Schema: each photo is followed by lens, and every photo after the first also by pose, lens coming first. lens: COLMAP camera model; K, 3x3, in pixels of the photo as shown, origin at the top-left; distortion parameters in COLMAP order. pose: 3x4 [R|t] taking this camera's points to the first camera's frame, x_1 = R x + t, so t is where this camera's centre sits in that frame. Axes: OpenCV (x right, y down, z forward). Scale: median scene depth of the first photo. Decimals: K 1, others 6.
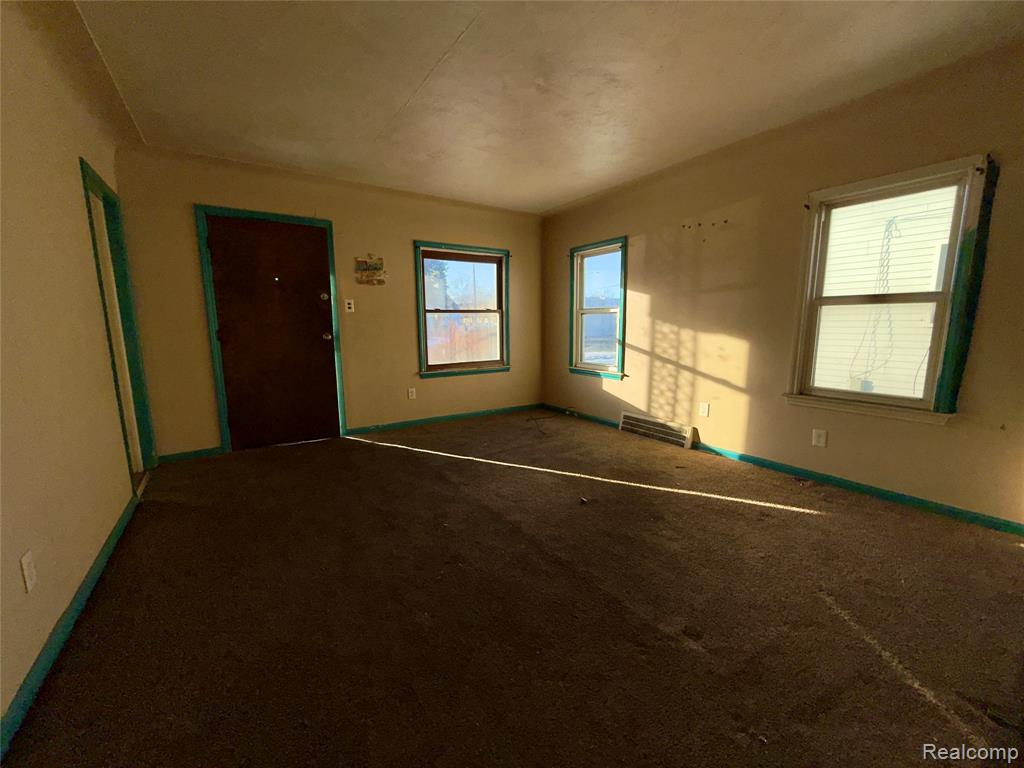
lens RADIAL K [[407.4, 0, 512.0], [0, 407.4, 384.0], [0, 0, 1]] dist [0.002079, 0.000224]
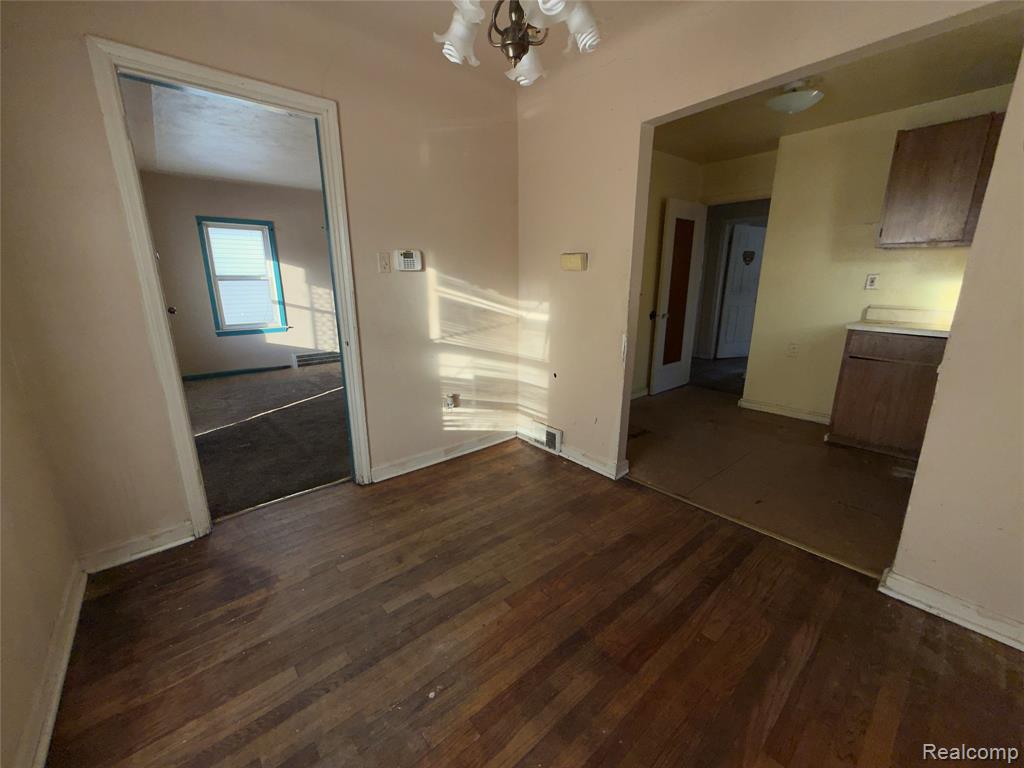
lens RADIAL K [[407.4, 0, 512.0], [0, 407.4, 384.0], [0, 0, 1]] dist [0.002079, 0.000224]
pose [[-0.109375, -0.239373, 0.964748, -1.214542], [0.152945, 0.954959, 0.254284, -0.075818], [-0.982163, 0.175366, -0.067838, 0.416889]]
